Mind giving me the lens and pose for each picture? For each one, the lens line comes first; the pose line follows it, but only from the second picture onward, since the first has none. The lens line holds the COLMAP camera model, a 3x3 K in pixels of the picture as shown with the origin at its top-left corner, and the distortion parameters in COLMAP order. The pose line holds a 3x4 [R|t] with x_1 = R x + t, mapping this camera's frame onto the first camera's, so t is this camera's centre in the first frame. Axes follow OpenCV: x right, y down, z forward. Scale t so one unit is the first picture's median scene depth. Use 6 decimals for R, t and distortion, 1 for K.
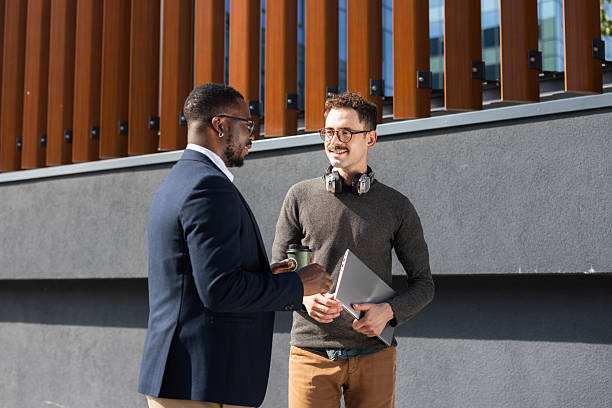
lens RADIAL K [[955.3, 0, 302.8], [0, 955.3, 195.7], [0, 0, 1]] dist [-0.009152, 0.041977]
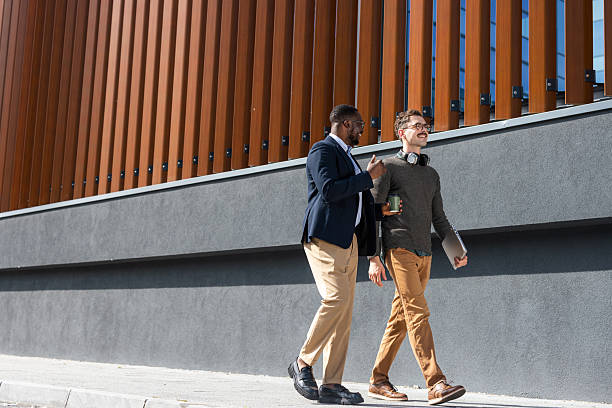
lens RADIAL K [[955.3, 0, 302.8], [0, 955.3, 195.7], [0, 0, 1]] dist [-0.009152, 0.041977]
pose [[0.984530, 0.007420, -0.175058, 0.011931], [-0.017289, 0.998341, -0.054916, 0.090100], [0.174360, 0.057093, 0.983025, -0.305045]]
